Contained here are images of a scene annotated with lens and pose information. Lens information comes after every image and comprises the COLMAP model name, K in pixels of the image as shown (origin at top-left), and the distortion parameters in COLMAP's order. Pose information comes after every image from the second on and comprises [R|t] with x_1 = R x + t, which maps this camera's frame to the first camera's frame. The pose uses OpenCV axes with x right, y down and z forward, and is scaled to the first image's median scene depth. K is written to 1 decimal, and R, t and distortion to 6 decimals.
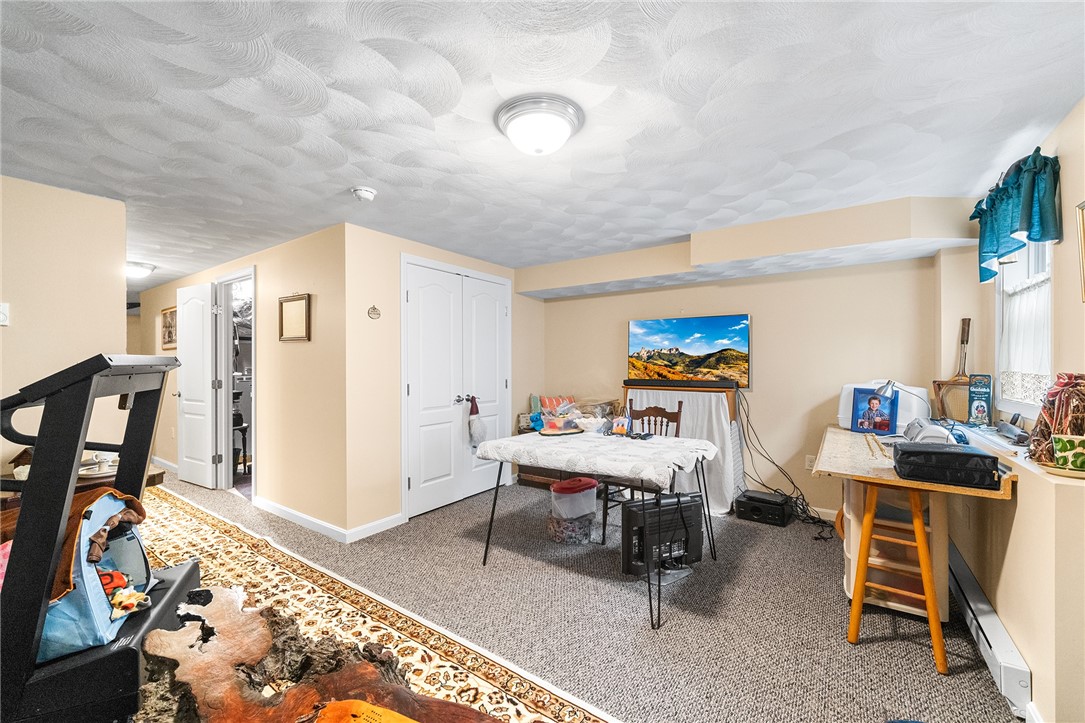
lens RADIAL K [[448.9, 0, 537.7], [0, 448.9, 365.0], [0, 0, 1]] dist [-0.000557, -0.000027]
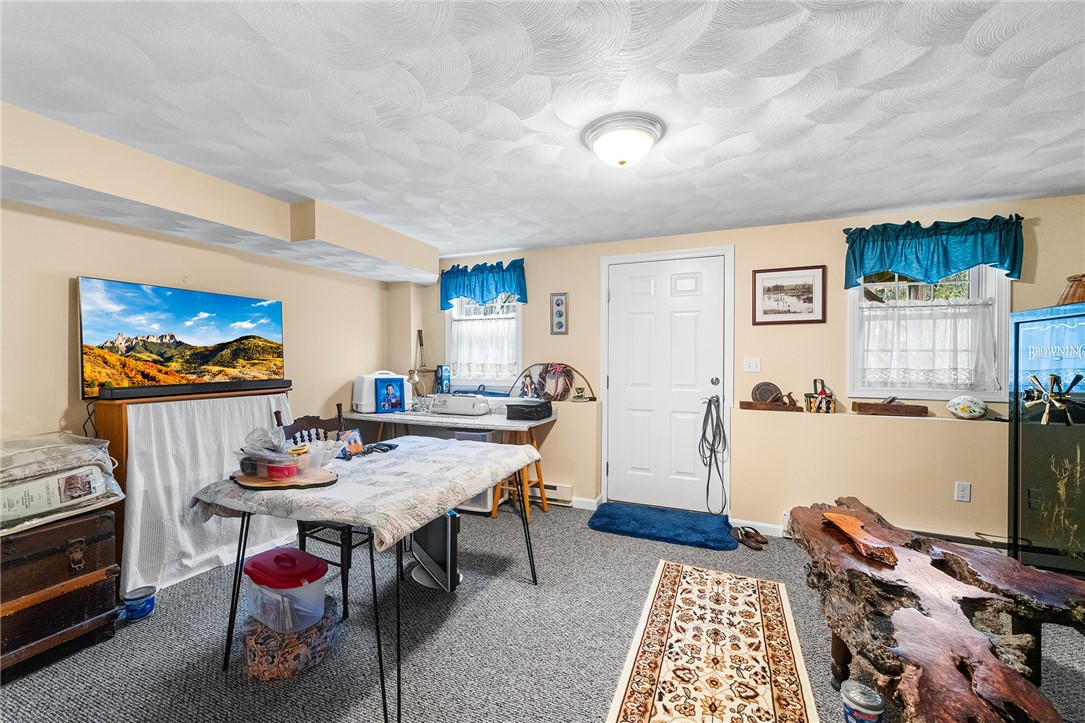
lens RADIAL K [[448.9, 0, 537.7], [0, 448.9, 365.0], [0, 0, 1]] dist [-0.000557, -0.000027]
pose [[-0.241916, -0.014450, 0.970189, -0.548023], [0.002941, 0.999874, 0.015626, -0.002396], [-0.970293, 0.006634, -0.241843, 0.803931]]
